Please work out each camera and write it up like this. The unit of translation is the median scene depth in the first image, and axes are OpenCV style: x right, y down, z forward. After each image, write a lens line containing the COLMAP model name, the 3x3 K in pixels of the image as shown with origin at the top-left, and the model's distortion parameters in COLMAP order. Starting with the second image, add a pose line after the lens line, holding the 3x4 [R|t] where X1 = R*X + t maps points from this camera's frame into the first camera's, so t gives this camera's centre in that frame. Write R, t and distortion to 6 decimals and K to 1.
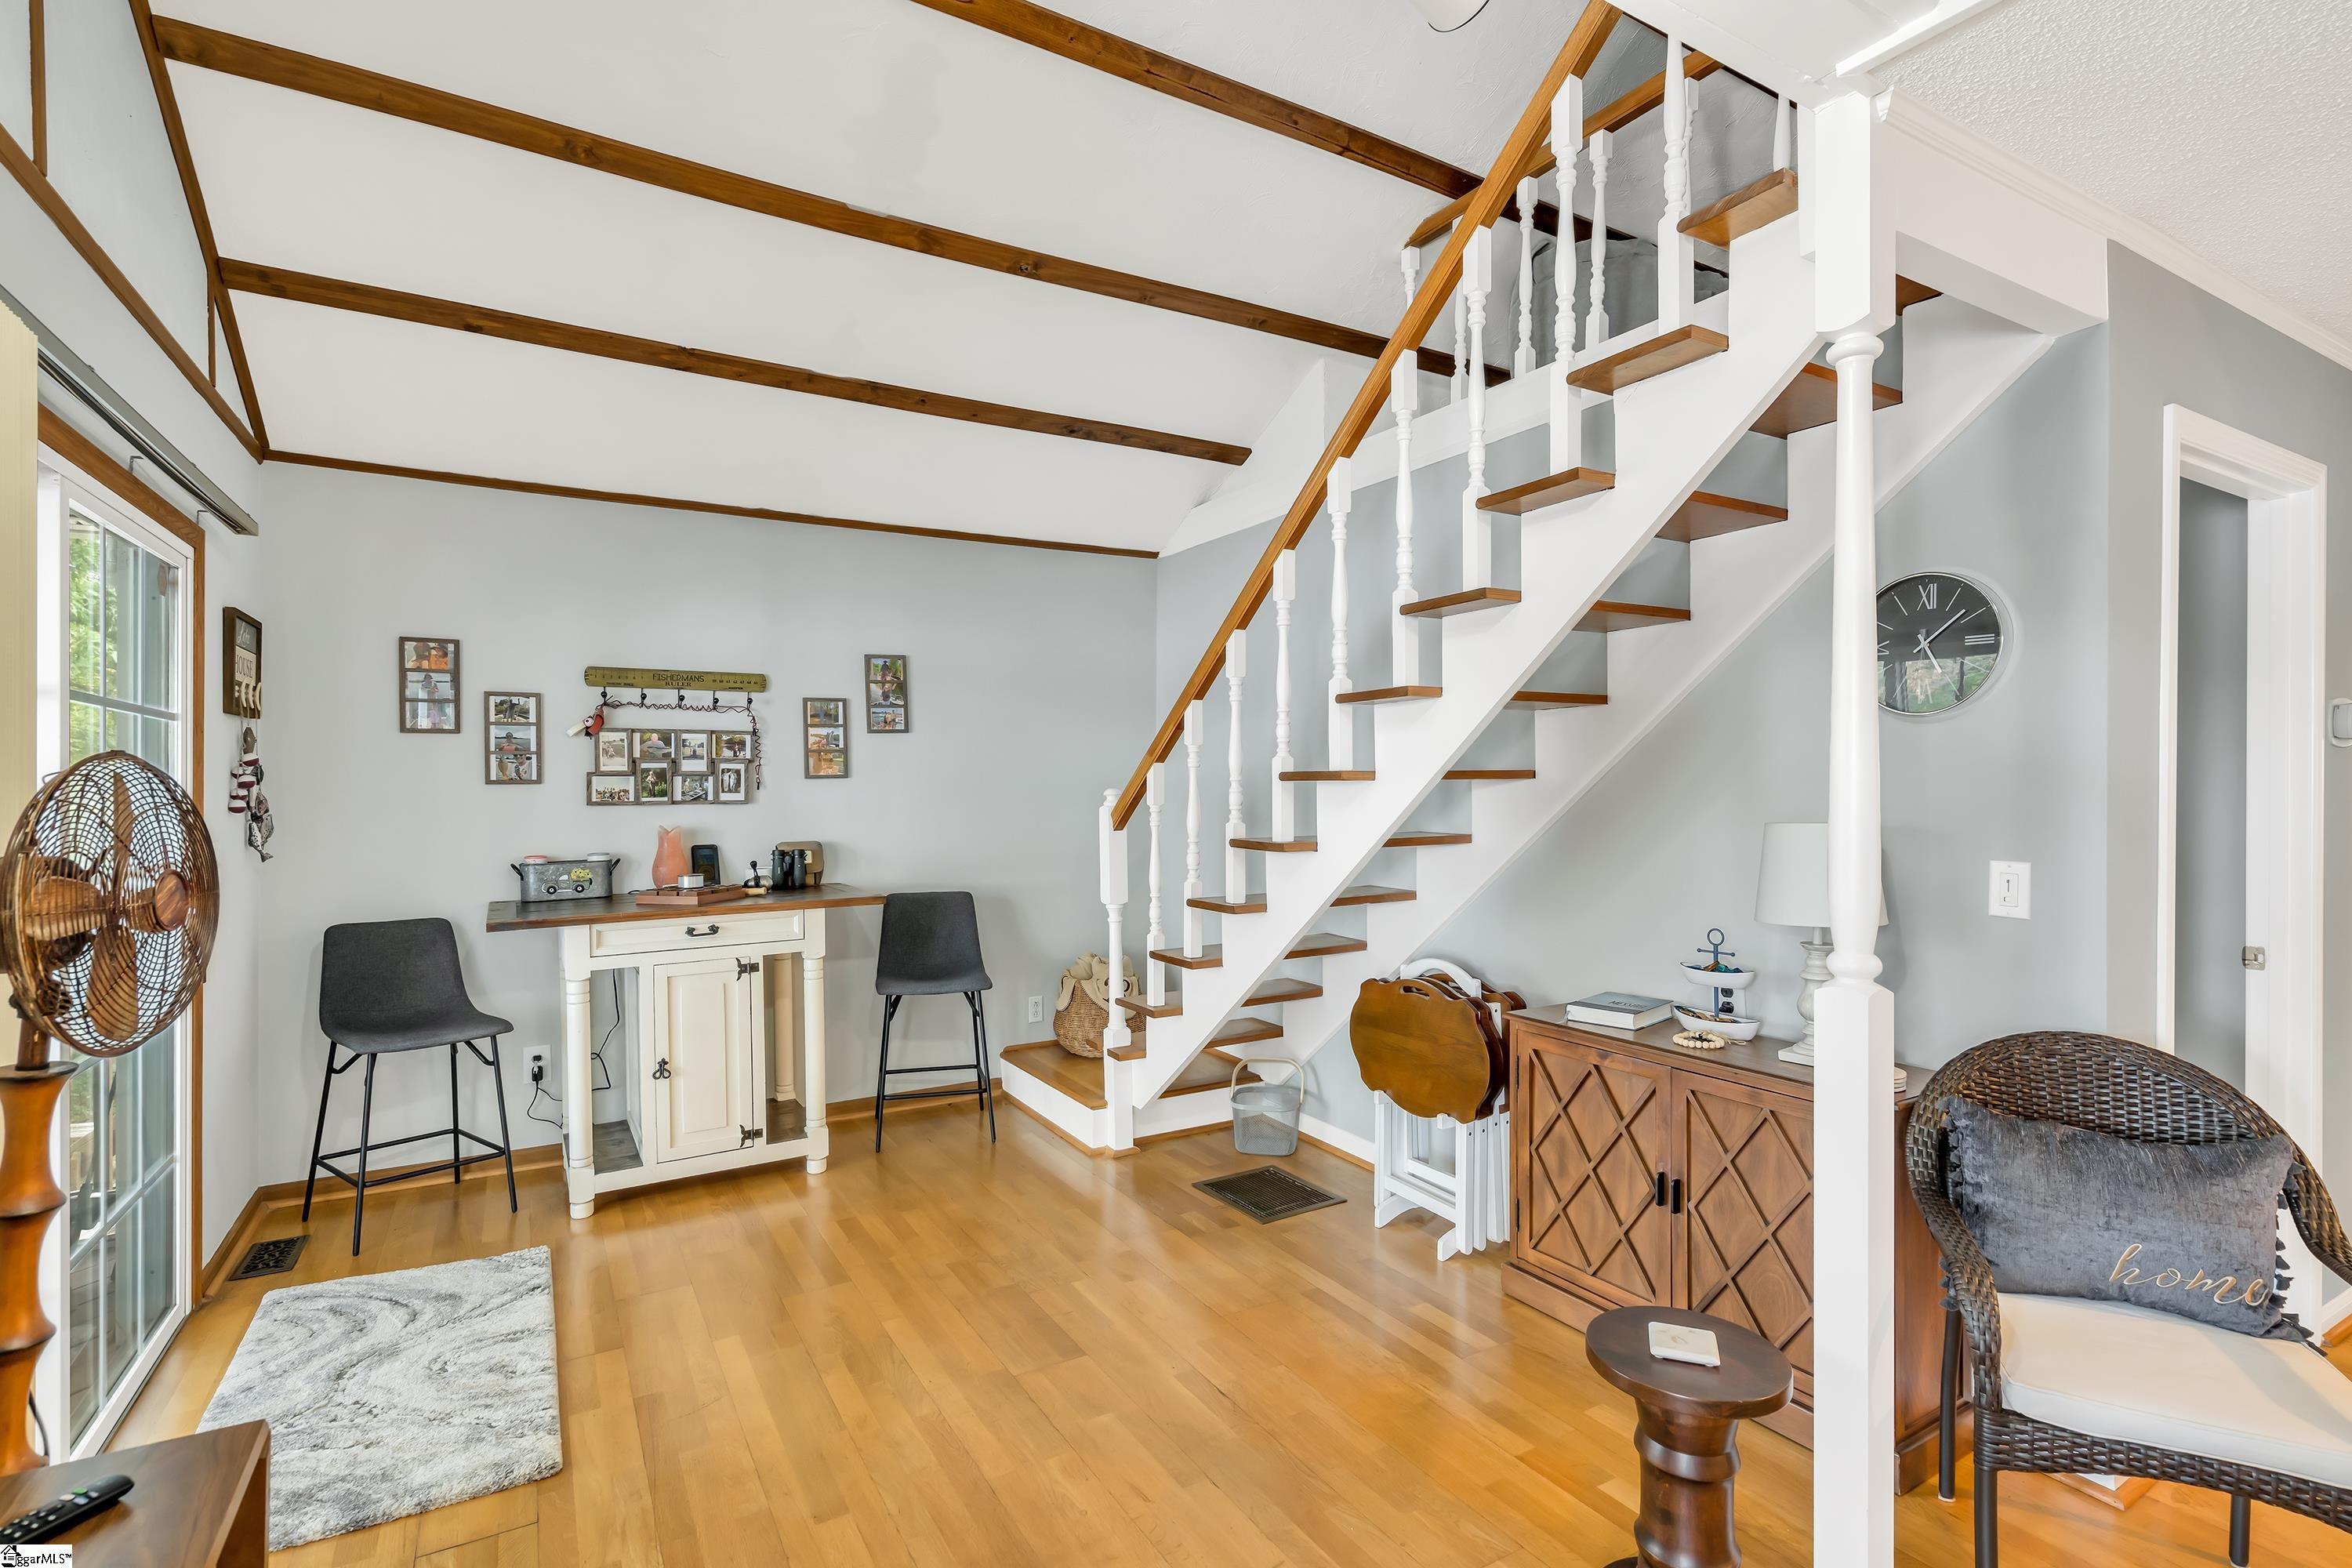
lens RADIAL K [[1061.6, 0, 1176.0], [0, 1061.6, 784.0], [0, 0, 1]] dist [-0.003910, 0.000500]
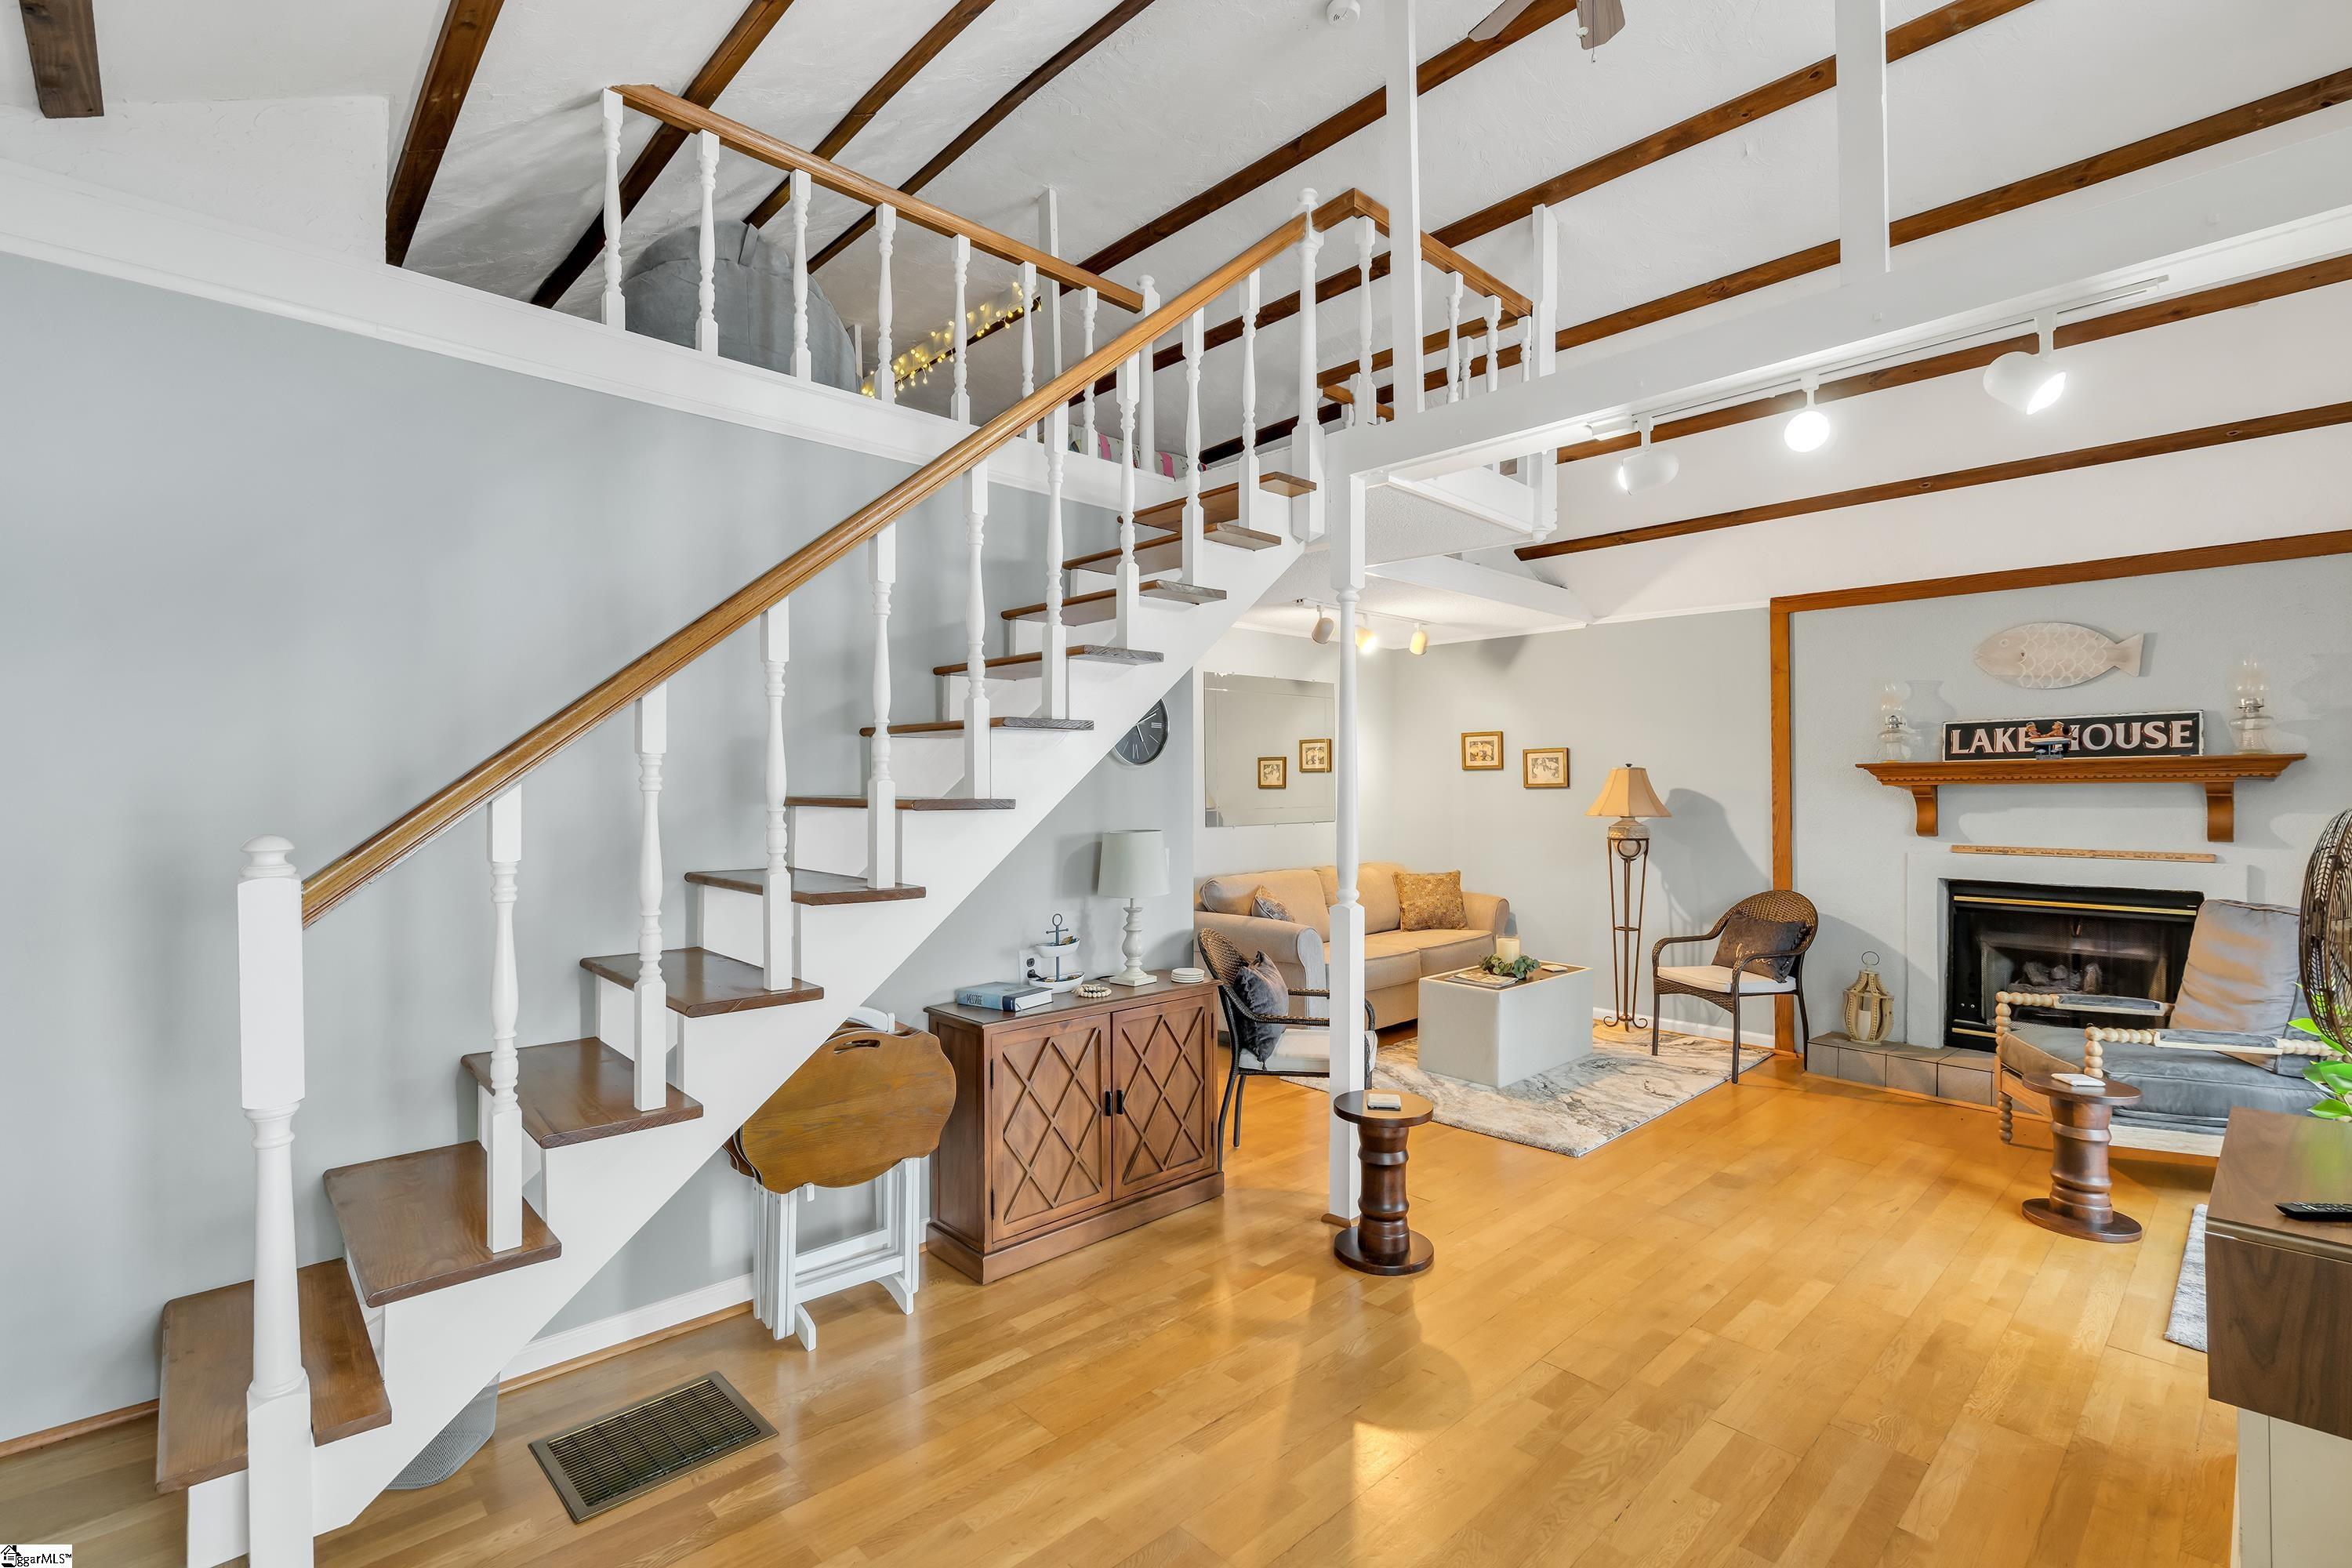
lens RADIAL K [[1046.5, 0, 1191.3], [0, 1046.5, 785.5], [0, 0, 1]] dist [0.001580, 0.000847]
pose [[-0.198162, 0.007147, 0.980143, -0.836125], [0.005477, 0.999966, -0.006184, -0.019129], [-0.980154, 0.004143, -0.198195, 1.086110]]
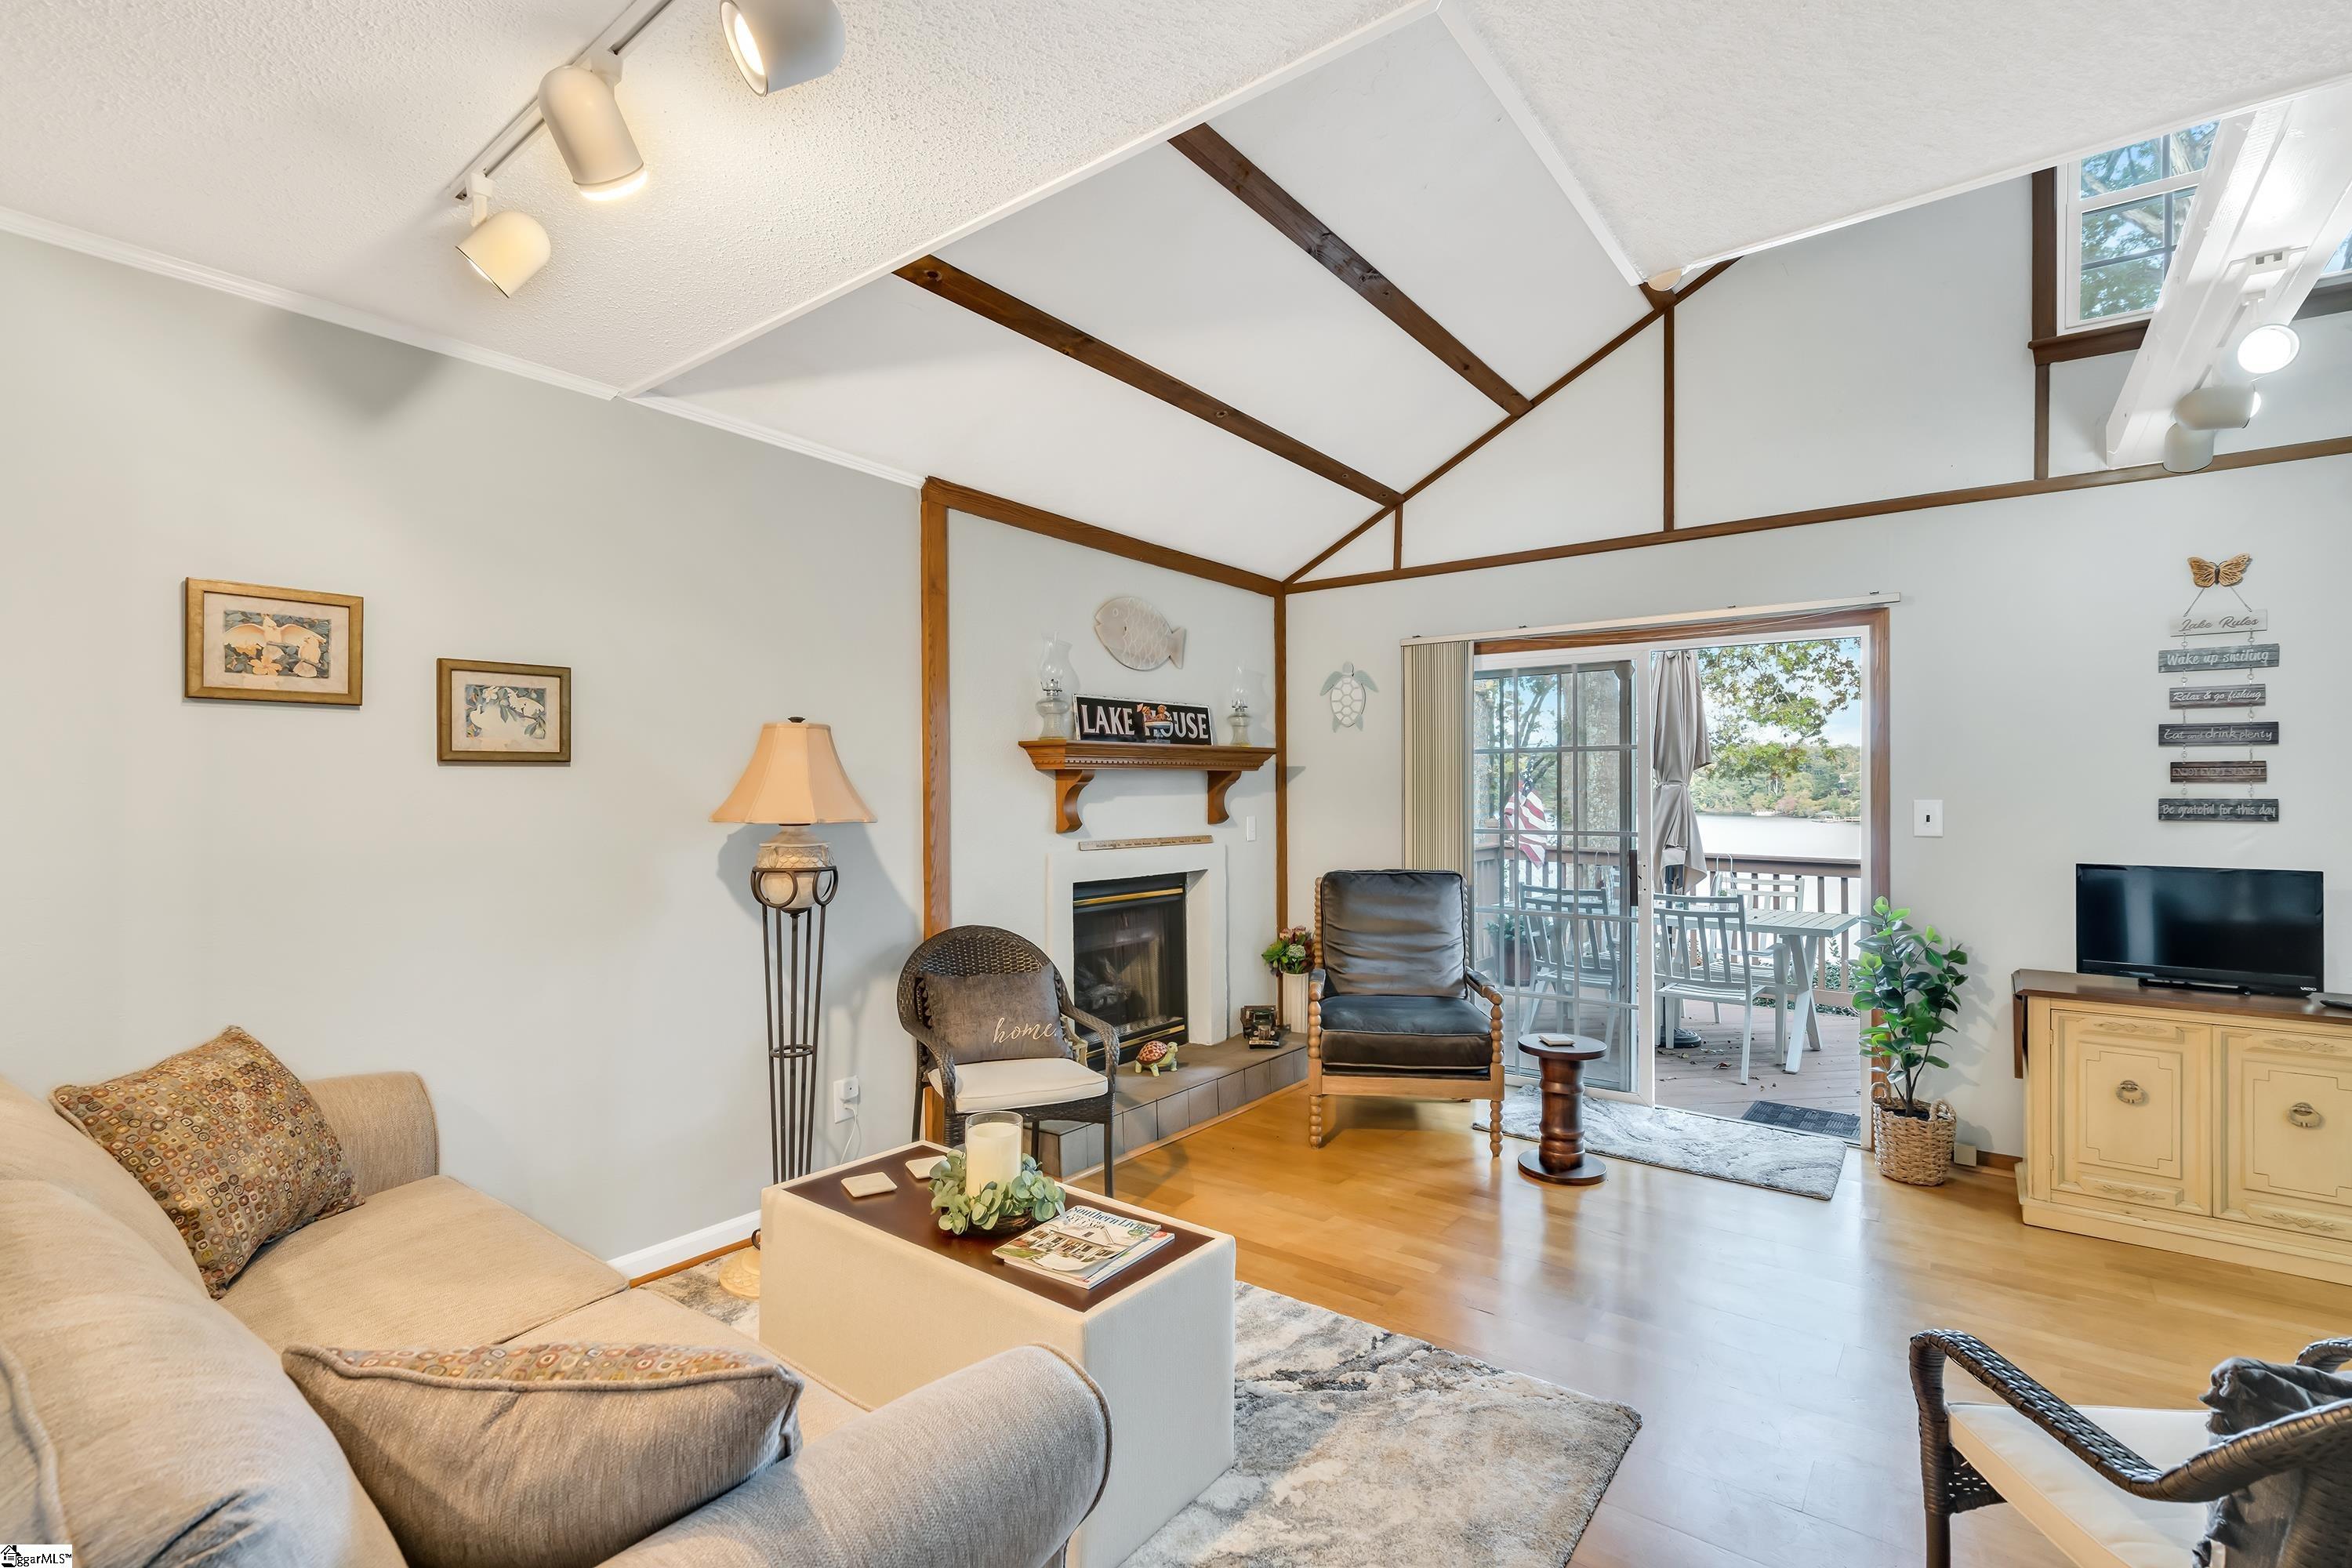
lens RADIAL K [[1061.6, 0, 1176.0], [0, 1061.6, 784.0], [0, 0, 1]] dist [-0.003910, 0.000500]
pose [[-0.938366, 0.002496, -0.345636, 1.232392], [0.002620, 0.999997, 0.000109, -0.002305], [0.345635, -0.000803, -0.938369, 0.916864]]
